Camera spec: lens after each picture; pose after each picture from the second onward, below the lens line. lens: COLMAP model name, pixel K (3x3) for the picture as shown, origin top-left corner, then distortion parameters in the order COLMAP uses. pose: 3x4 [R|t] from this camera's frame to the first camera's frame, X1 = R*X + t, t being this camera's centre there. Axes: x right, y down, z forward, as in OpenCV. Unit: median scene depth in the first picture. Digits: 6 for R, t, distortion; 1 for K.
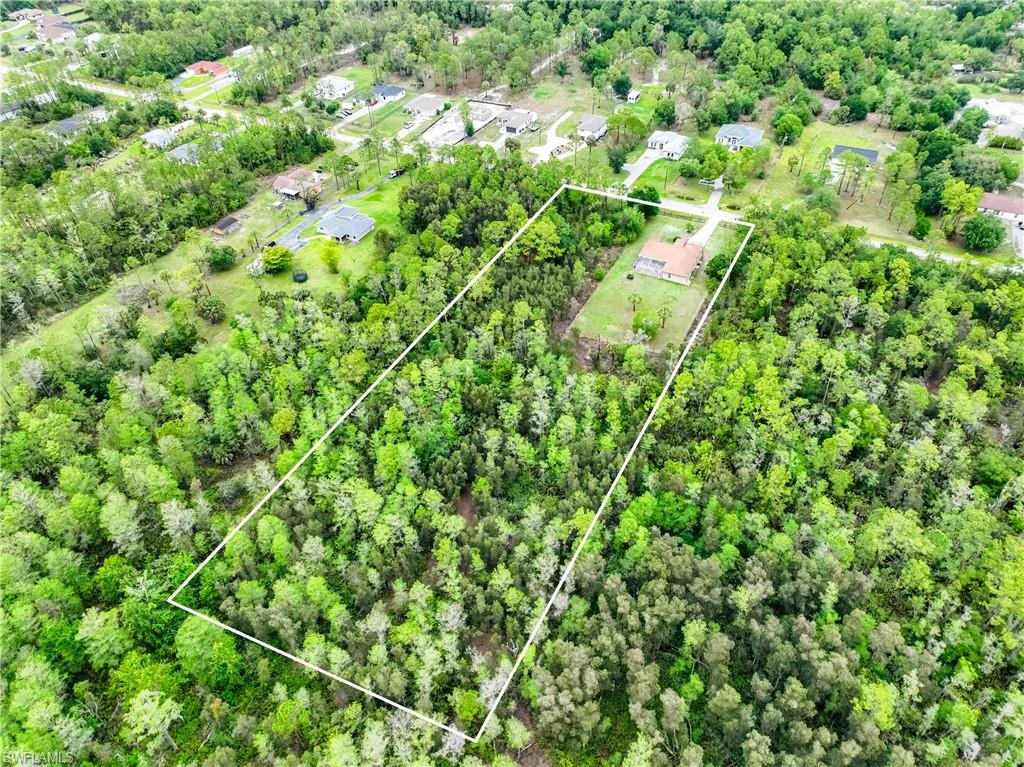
lens RADIAL K [[720.1, 0, 512.0], [0, 720.1, 383.5], [0, 0, 1]] dist [-0.001822, 0.021473]
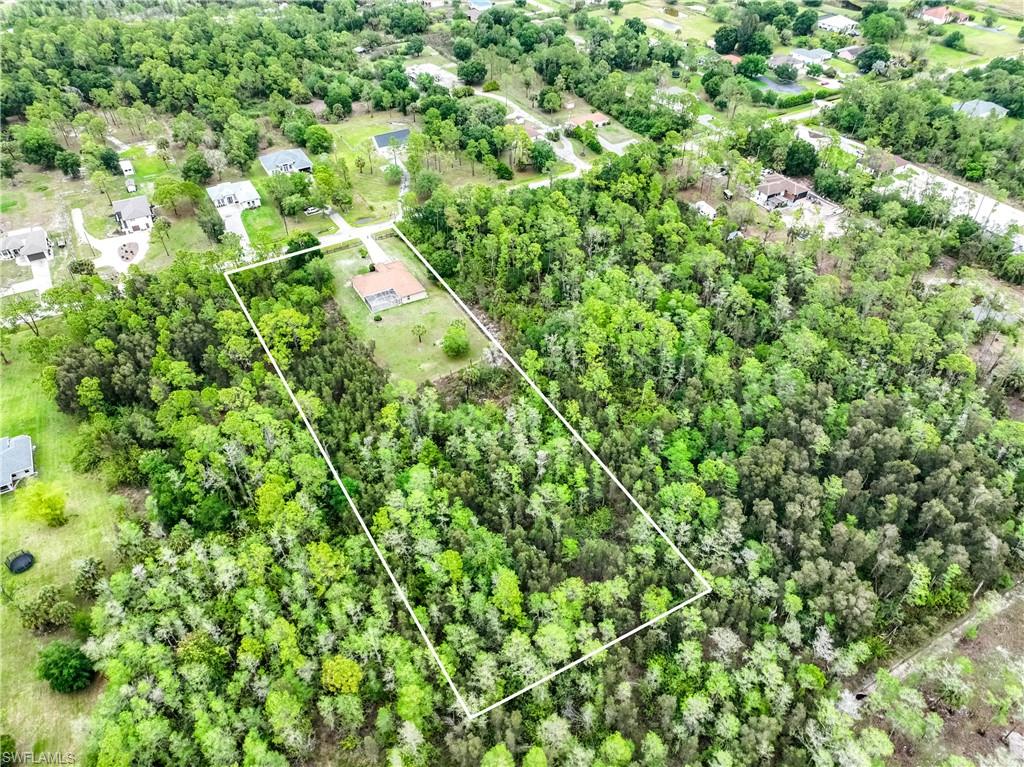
lens RADIAL K [[720.1, 0, 512.0], [0, 720.1, 383.5], [0, 0, 1]] dist [-0.001822, 0.021473]
pose [[0.563896, -0.531518, 0.632068, -0.278806], [0.544280, 0.814809, 0.199612, -0.127164], [-0.621112, 0.231462, 0.748762, 0.156643]]
